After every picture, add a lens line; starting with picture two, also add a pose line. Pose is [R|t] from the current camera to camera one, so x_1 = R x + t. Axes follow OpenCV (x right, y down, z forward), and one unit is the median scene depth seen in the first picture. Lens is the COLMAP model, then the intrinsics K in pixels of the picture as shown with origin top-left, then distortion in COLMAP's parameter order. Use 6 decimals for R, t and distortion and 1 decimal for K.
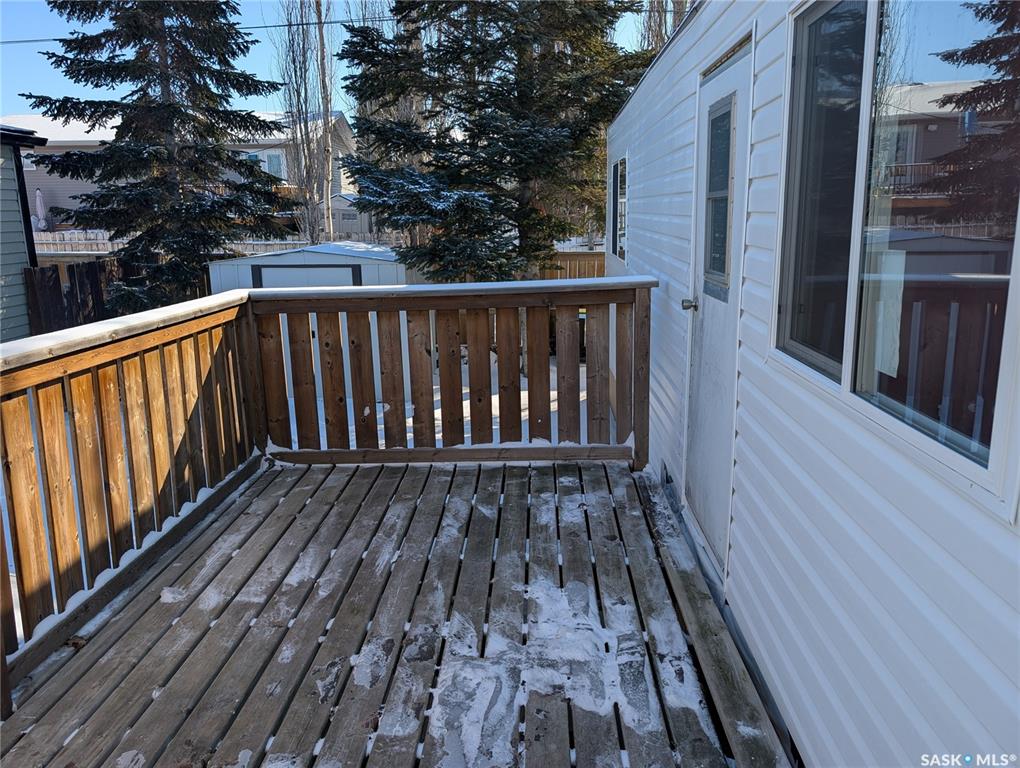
lens RADIAL K [[725.7, 0, 510.2], [0, 725.7, 385.7], [0, 0, 1]] dist [0.029790, -0.032337]
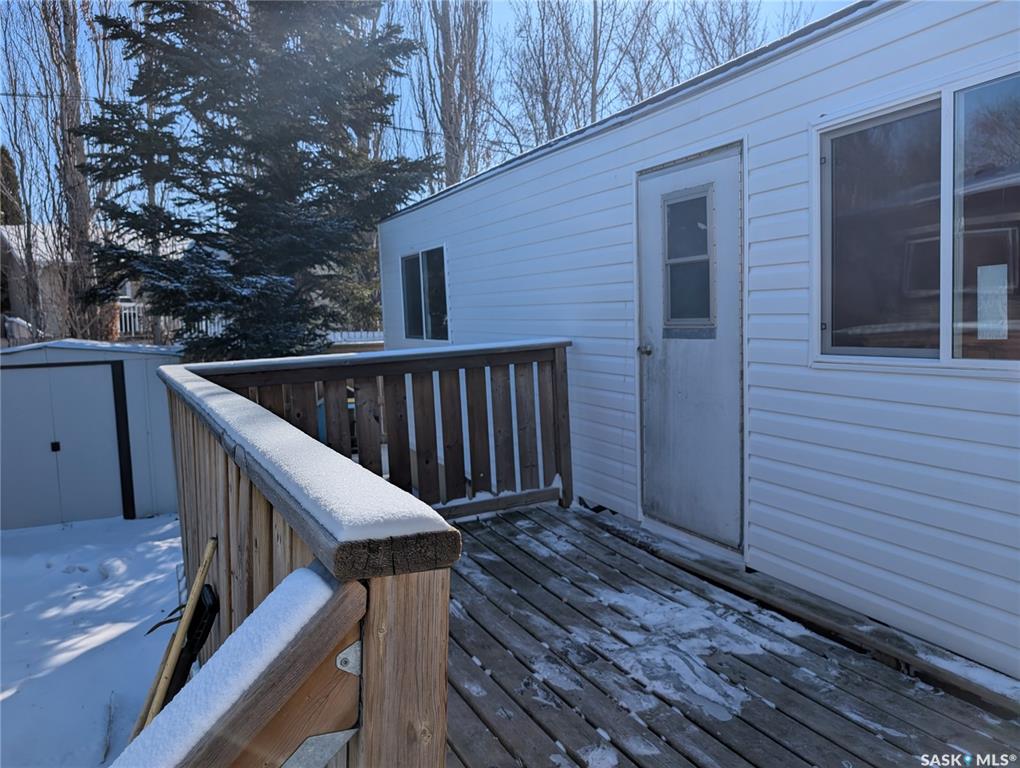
lens RADIAL K [[725.7, 0, 530.8], [0, 725.7, 394.7], [0, 0, 1]] dist [0.029790, -0.032337]
pose [[0.871376, -0.067341, 0.485972, -0.528842], [0.130352, 0.986711, -0.097000, 0.058780], [-0.472982, 0.147871, 0.868575, 0.031619]]
